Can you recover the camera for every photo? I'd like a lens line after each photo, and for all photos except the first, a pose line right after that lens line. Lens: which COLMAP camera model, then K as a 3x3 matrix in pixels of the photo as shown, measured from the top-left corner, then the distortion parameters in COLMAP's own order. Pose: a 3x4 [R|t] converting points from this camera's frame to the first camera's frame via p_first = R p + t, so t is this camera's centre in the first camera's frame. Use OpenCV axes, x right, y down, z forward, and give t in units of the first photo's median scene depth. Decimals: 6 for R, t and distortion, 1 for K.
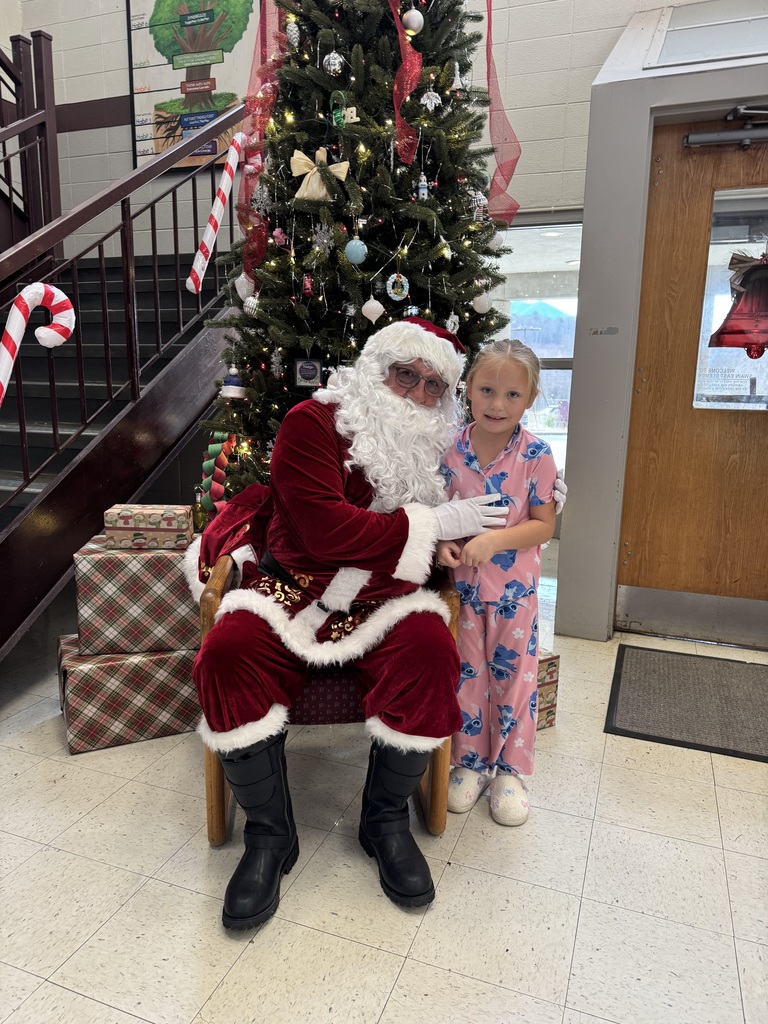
lens RADIAL K [[723.0, 0, 379.9], [0, 723.0, 516.5], [0, 0, 1]] dist [0.010883, -0.021783]
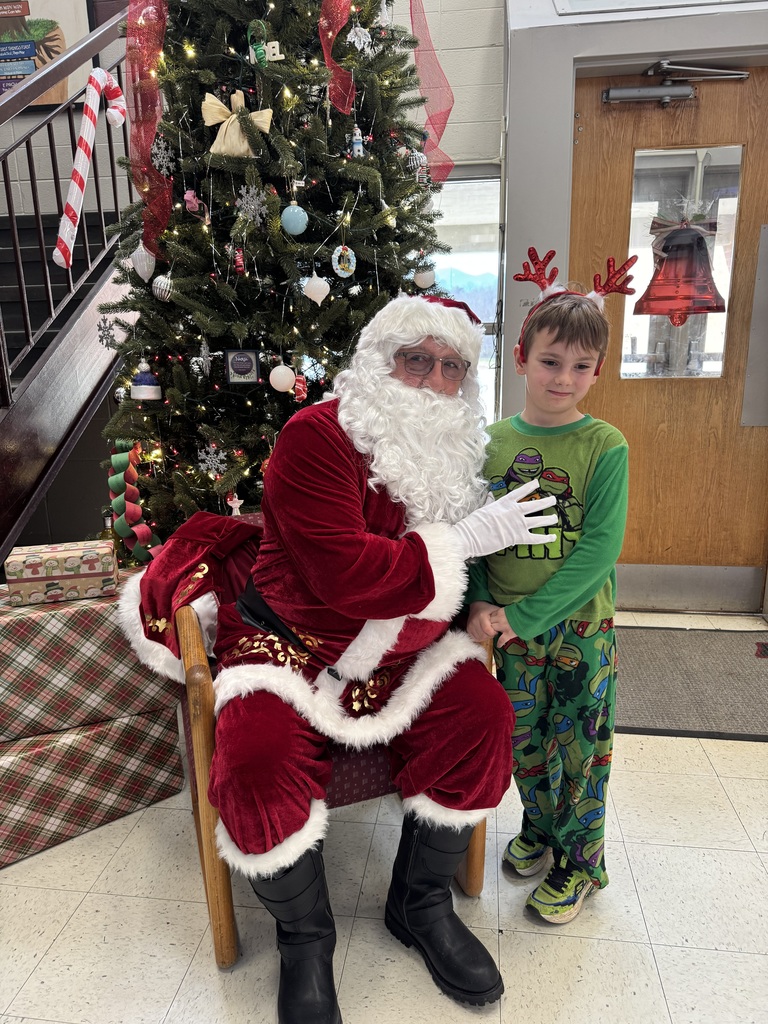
lens RADIAL K [[727.2, 0, 384.7], [0, 727.2, 516.9], [0, 0, 1]] dist [-0.006870, -0.002177]
pose [[0.972710, -0.091125, 0.213382, -0.133271], [0.078800, 0.994731, 0.065585, -0.068092], [-0.218234, -0.046981, 0.974765, 0.136527]]
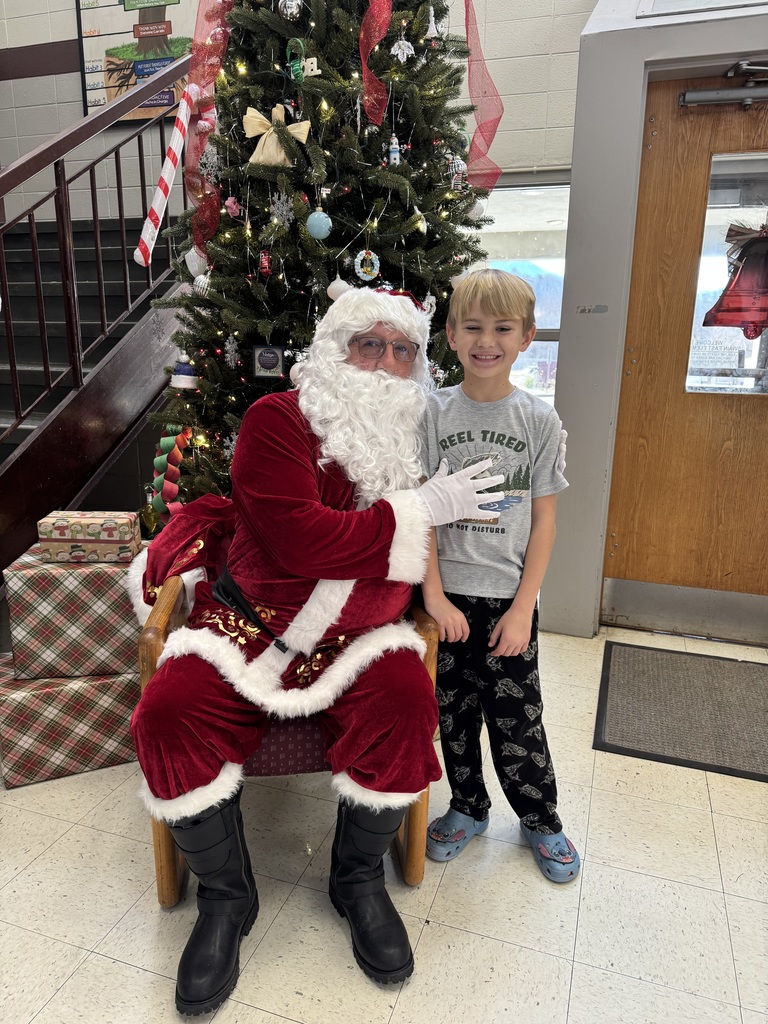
lens RADIAL K [[727.9, 0, 384.4], [0, 727.9, 514.1], [0, 0, 1]] dist [-0.005050, -0.004460]
pose [[0.999305, -0.010409, 0.035780, 0.010594], [0.008595, 0.998688, 0.050479, -0.054503], [-0.036259, -0.050136, 0.998084, 0.087775]]
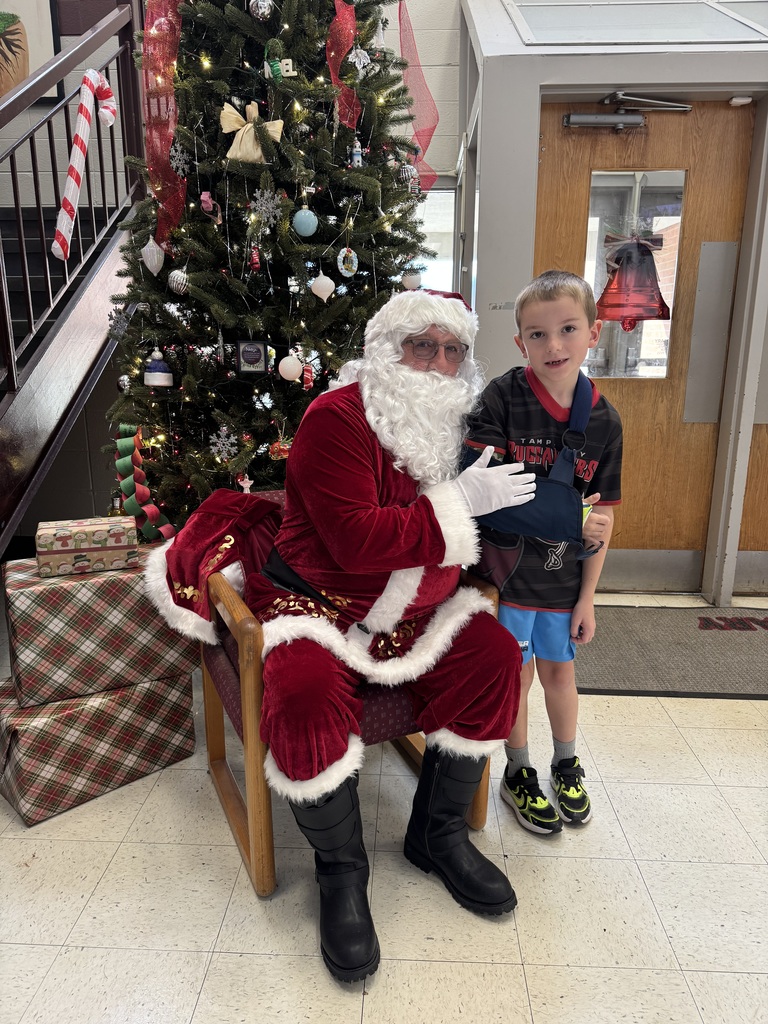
lens RADIAL K [[724.6, 0, 382.3], [0, 724.6, 513.8], [0, 0, 1]] dist [0.003915, -0.014255]
pose [[0.948333, -0.088983, 0.304542, -0.236824], [0.073222, 0.995336, 0.062811, -0.048802], [-0.308711, -0.037266, 0.950426, 0.084257]]
